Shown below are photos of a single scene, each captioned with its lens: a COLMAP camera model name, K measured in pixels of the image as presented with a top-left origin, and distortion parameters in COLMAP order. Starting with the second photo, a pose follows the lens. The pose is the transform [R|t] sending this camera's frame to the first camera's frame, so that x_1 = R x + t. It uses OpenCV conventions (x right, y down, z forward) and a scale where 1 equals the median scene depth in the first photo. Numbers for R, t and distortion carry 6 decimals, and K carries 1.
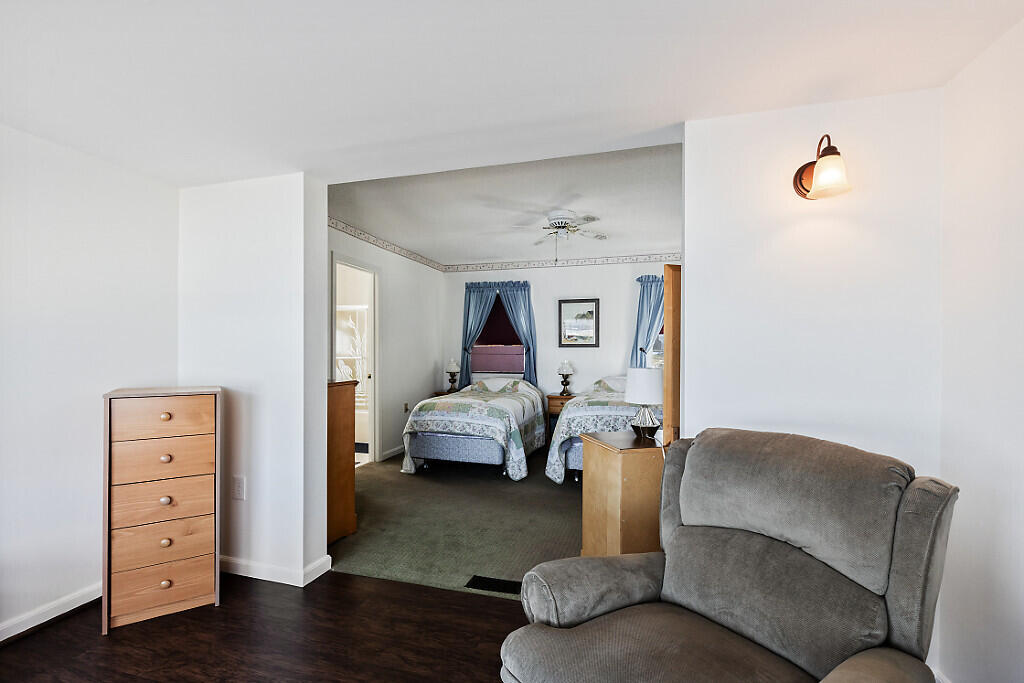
lens RADIAL K [[447.7, 0, 515.6], [0, 447.7, 347.2], [0, 0, 1]] dist [-0.002205, 0.002118]
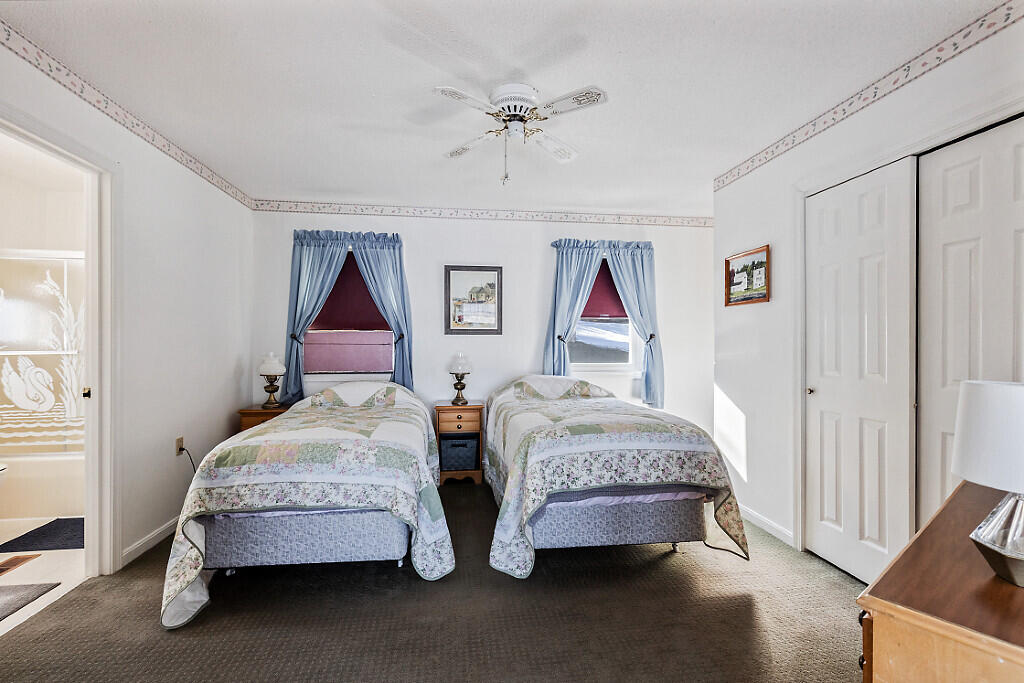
lens RADIAL K [[447.7, 0, 504.3], [0, 447.7, 339.4], [0, 0, 1]] dist [-0.002205, 0.002118]
pose [[0.921828, 0.000742, 0.387597, -0.095486], [-0.003023, 0.999982, 0.005274, 0.004572], [-0.387586, -0.006033, 0.921814, 0.359721]]
